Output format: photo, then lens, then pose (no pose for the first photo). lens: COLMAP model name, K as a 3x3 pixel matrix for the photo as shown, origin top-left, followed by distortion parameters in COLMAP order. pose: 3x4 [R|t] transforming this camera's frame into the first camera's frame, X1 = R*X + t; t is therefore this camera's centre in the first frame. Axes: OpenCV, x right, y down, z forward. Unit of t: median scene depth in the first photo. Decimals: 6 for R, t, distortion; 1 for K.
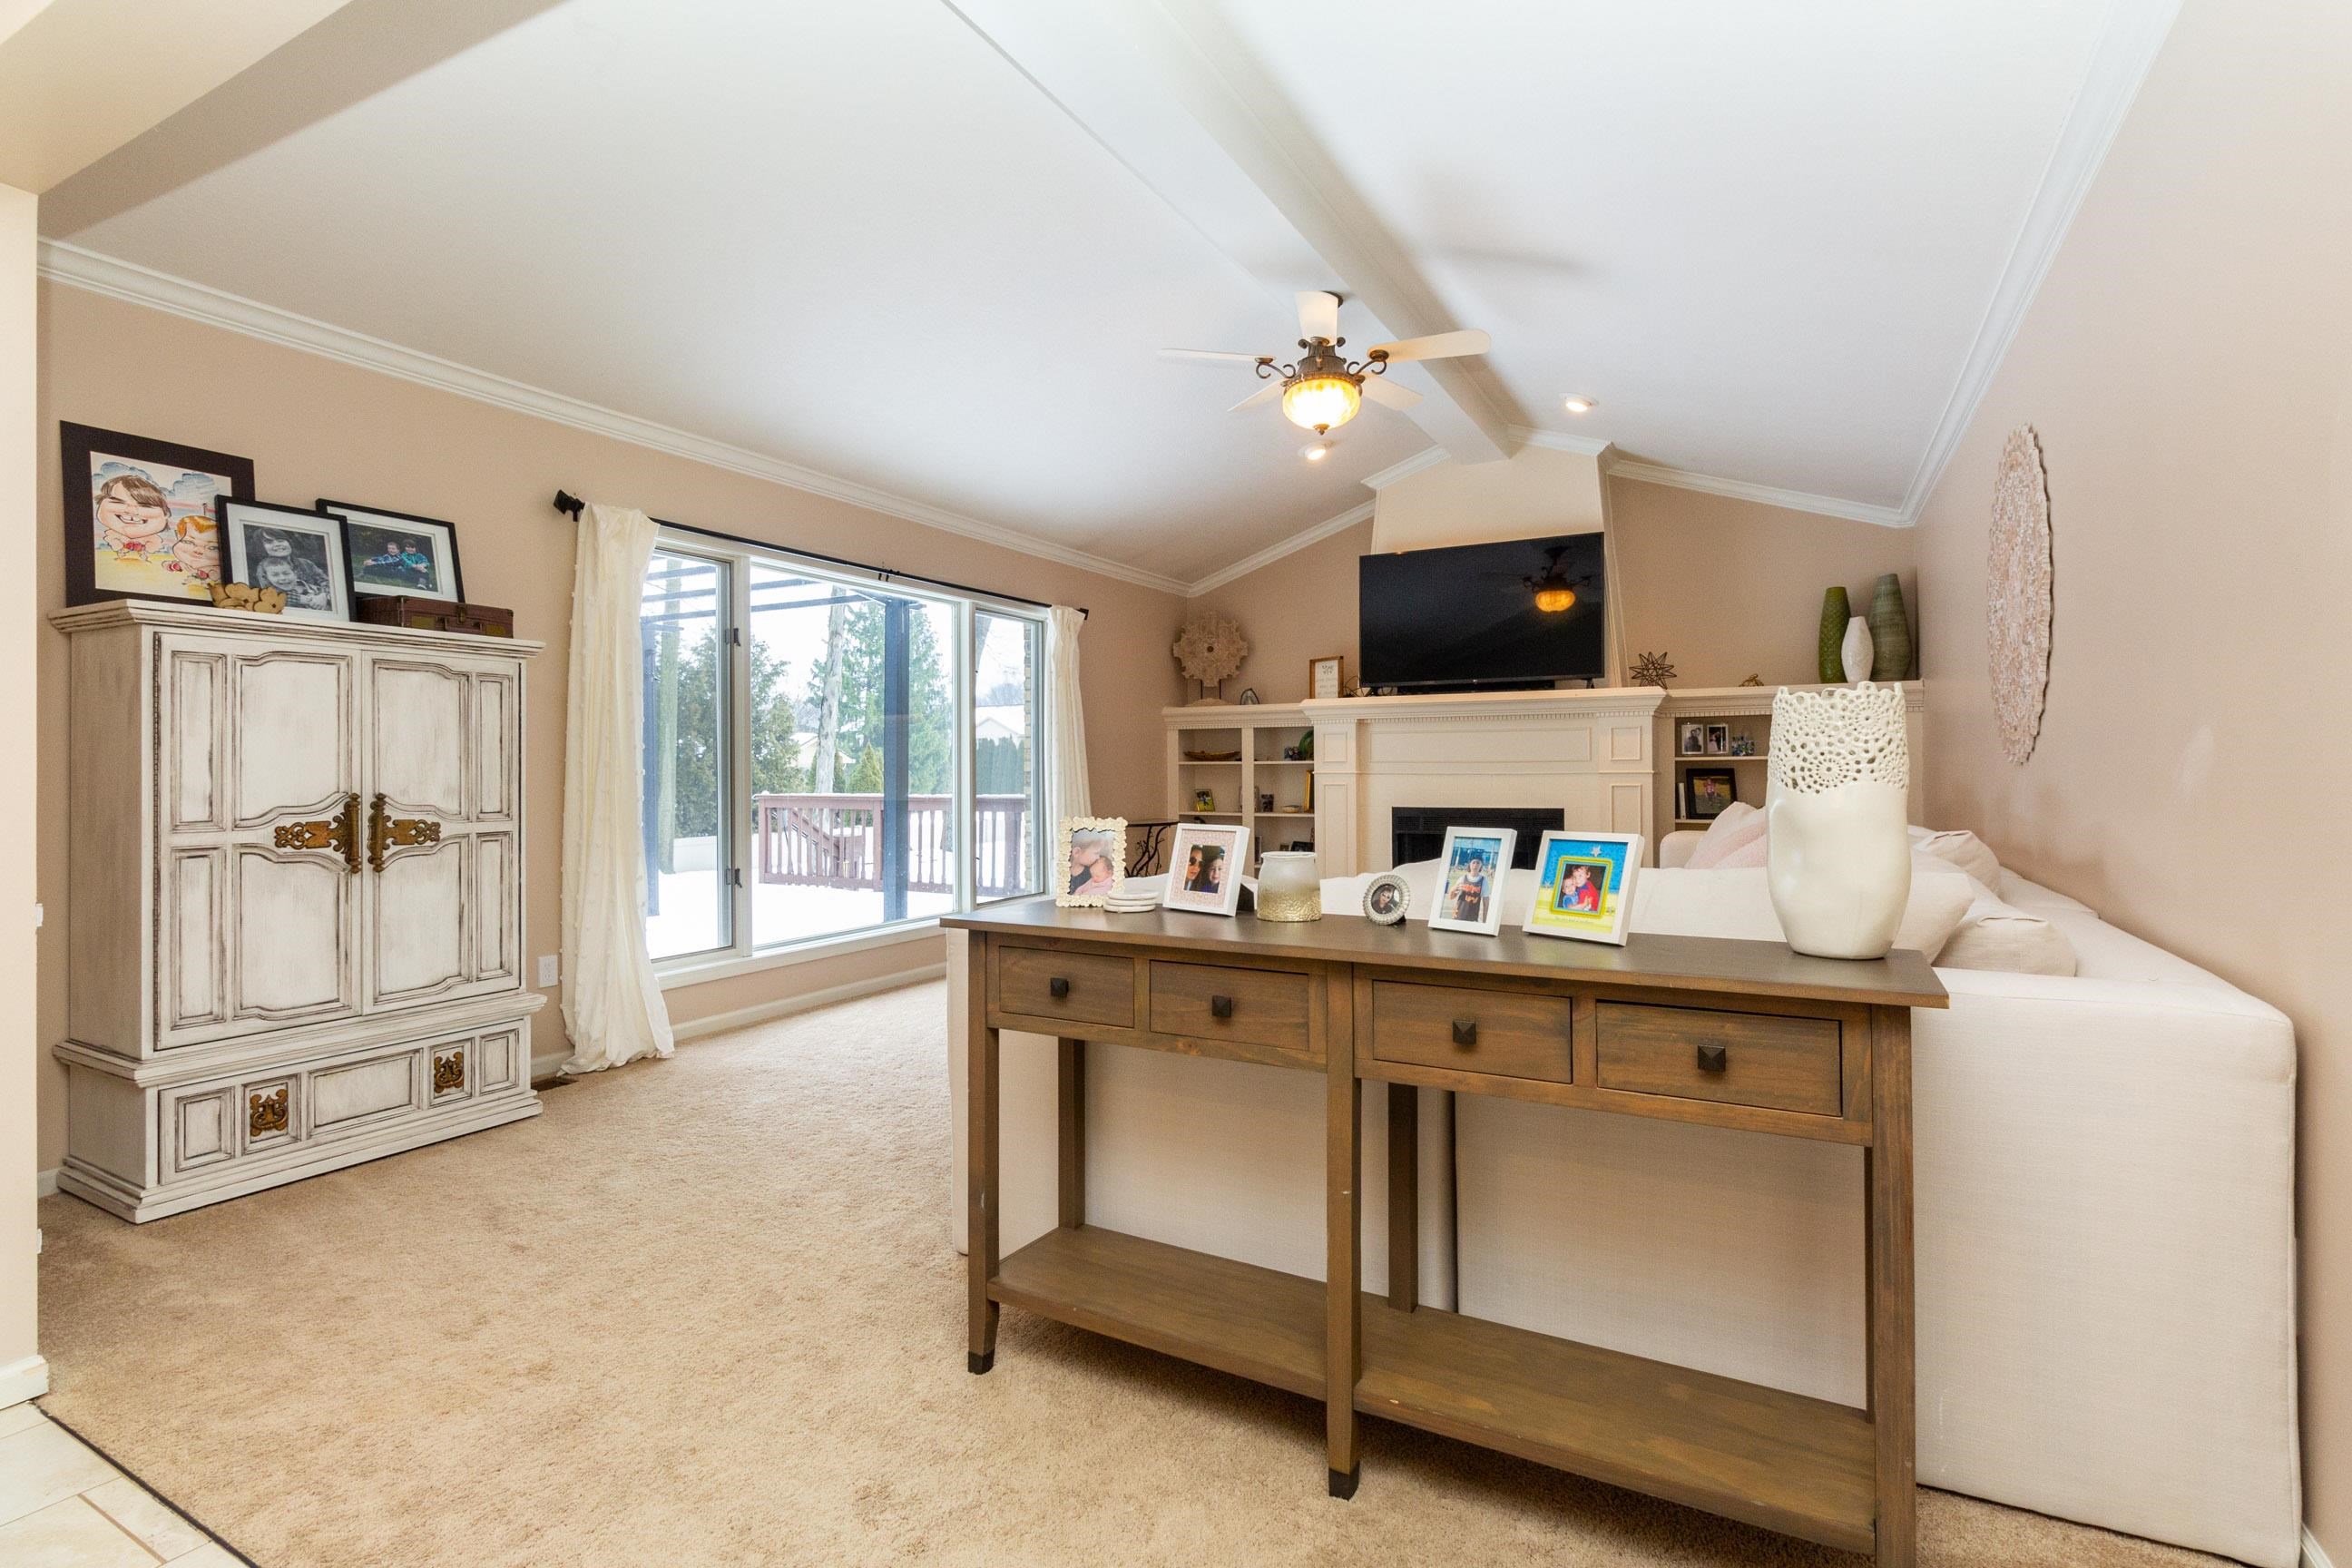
lens RADIAL K [[1100.4, 0, 1223.4], [0, 1100.4, 751.6], [0, 0, 1]] dist [0.002081, 0.000164]
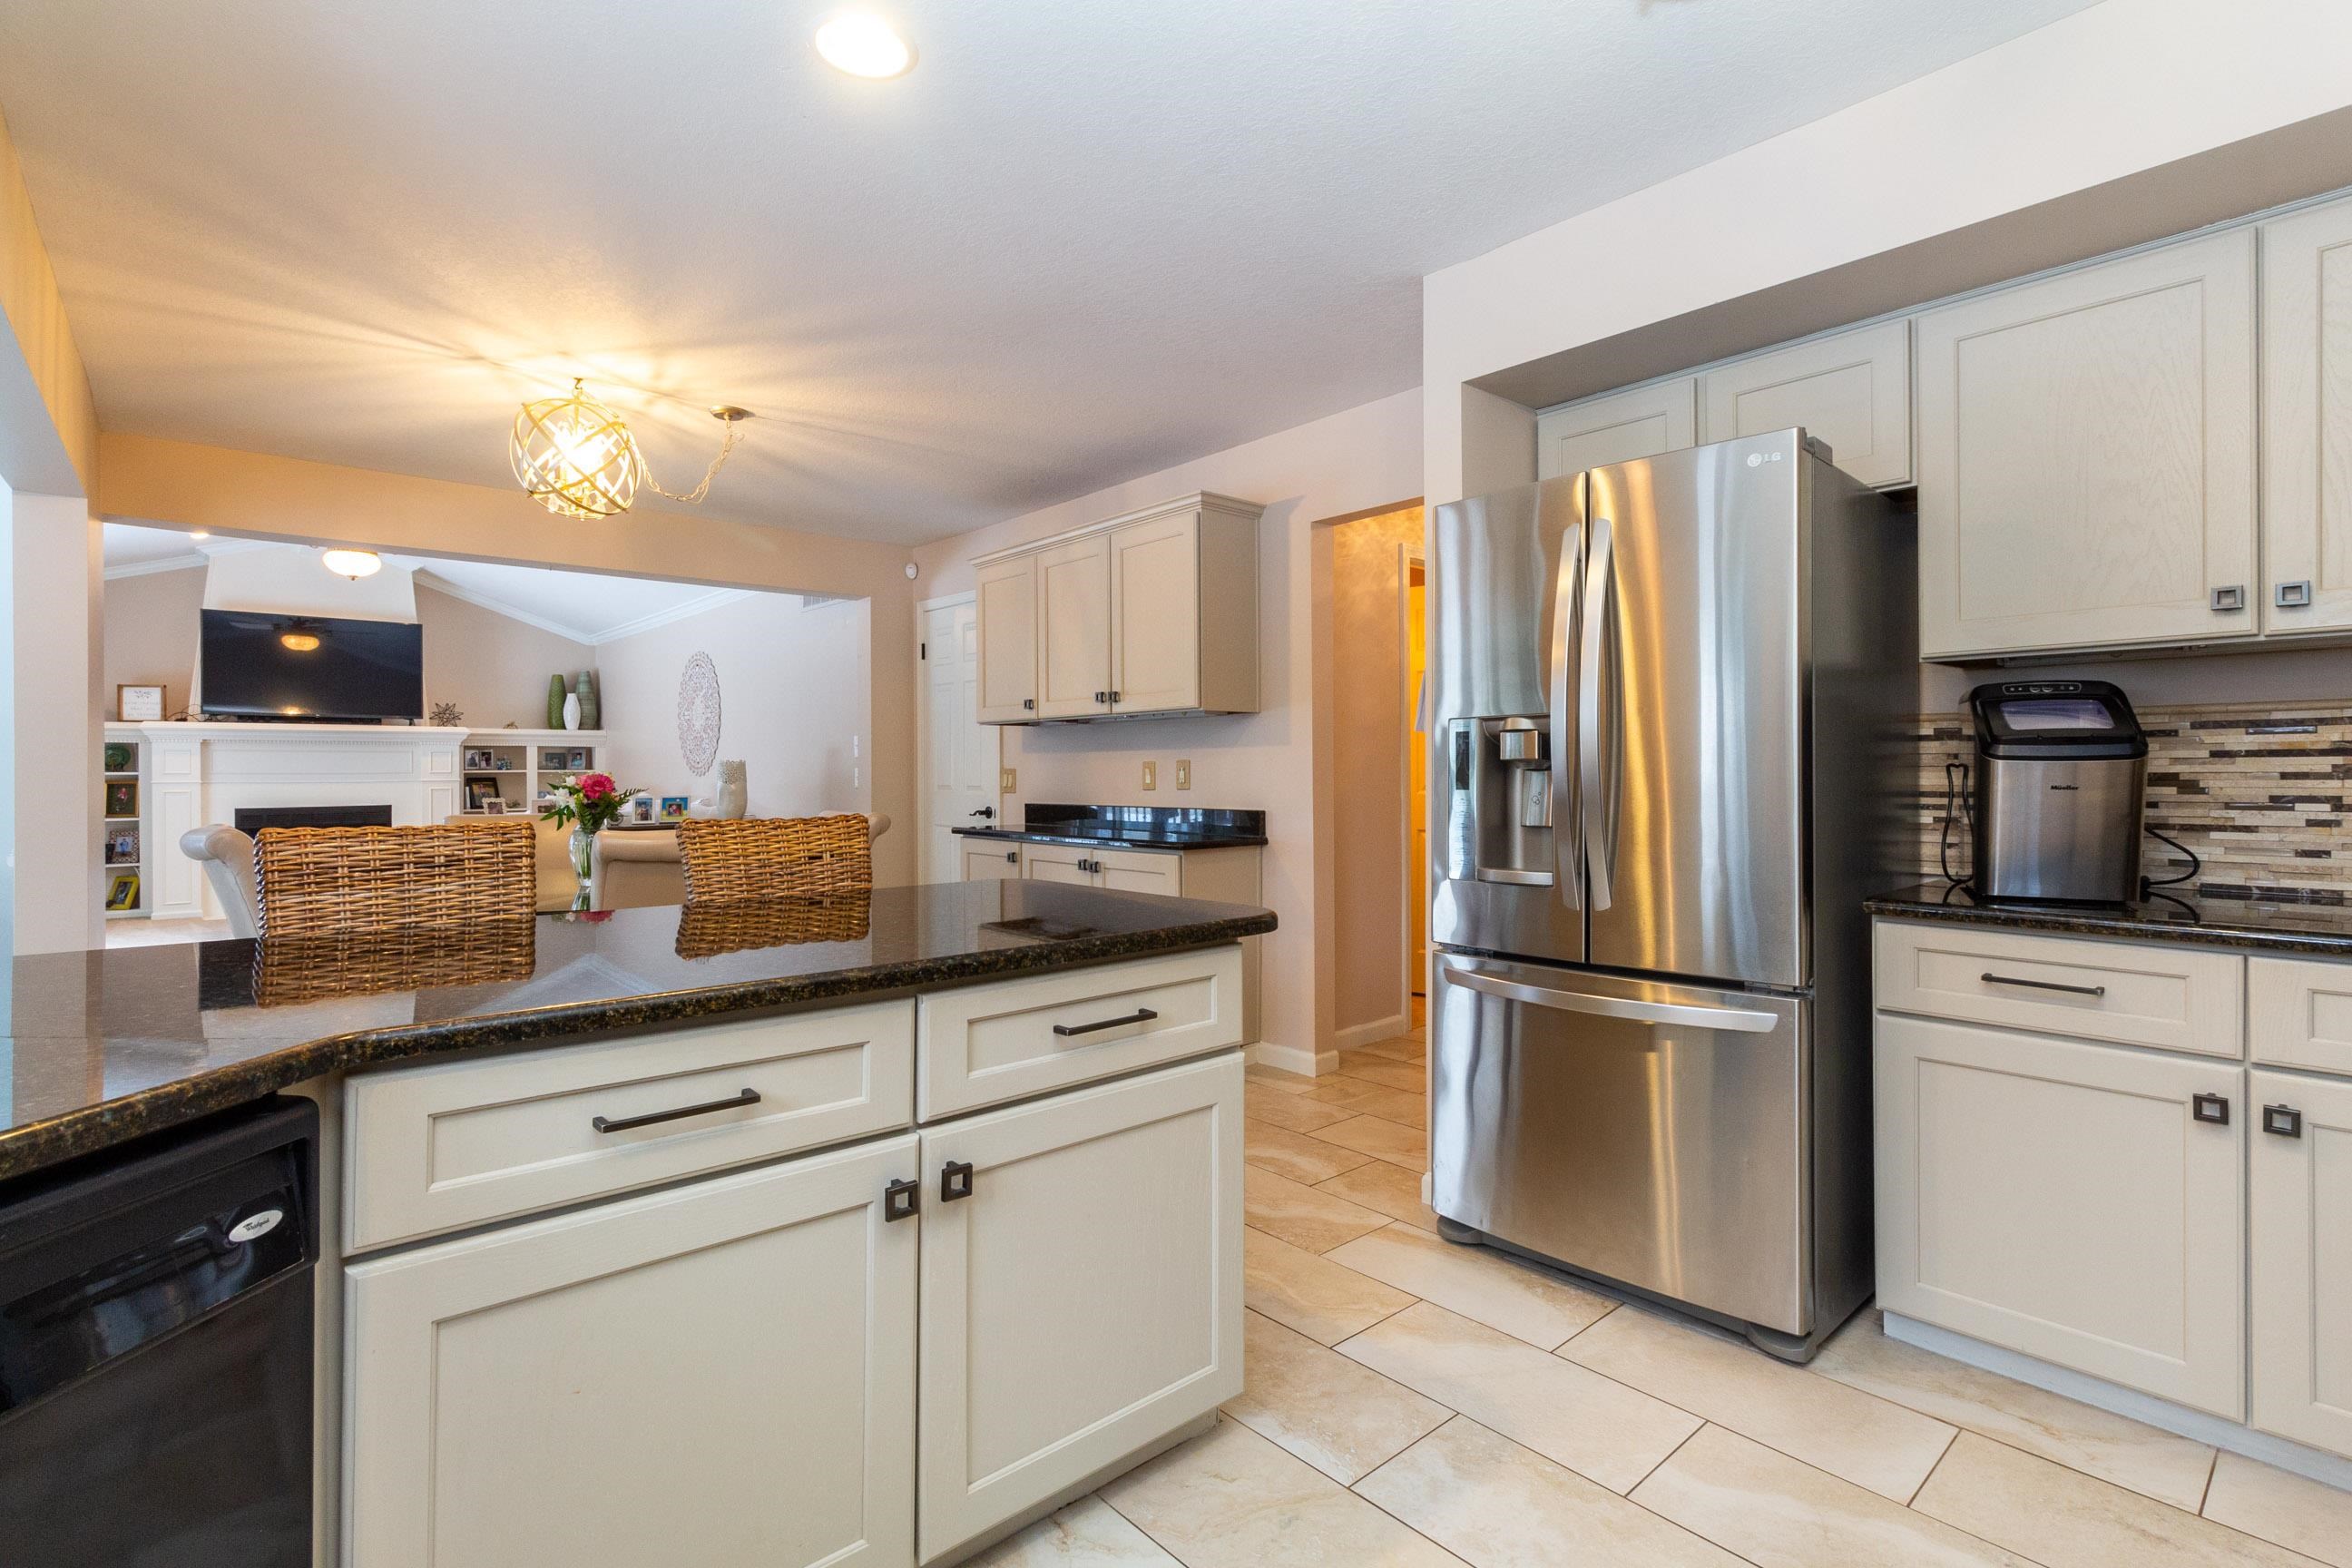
lens RADIAL K [[1100.4, 0, 1183.2], [0, 1100.4, 772.2], [0, 0, 1]] dist [0.002081, 0.000164]
pose [[0.332525, -0.000827, 0.943094, -0.763929], [-0.012351, 0.999910, 0.005232, -0.013782], [-0.943014, -0.013388, 0.332485, -0.531813]]
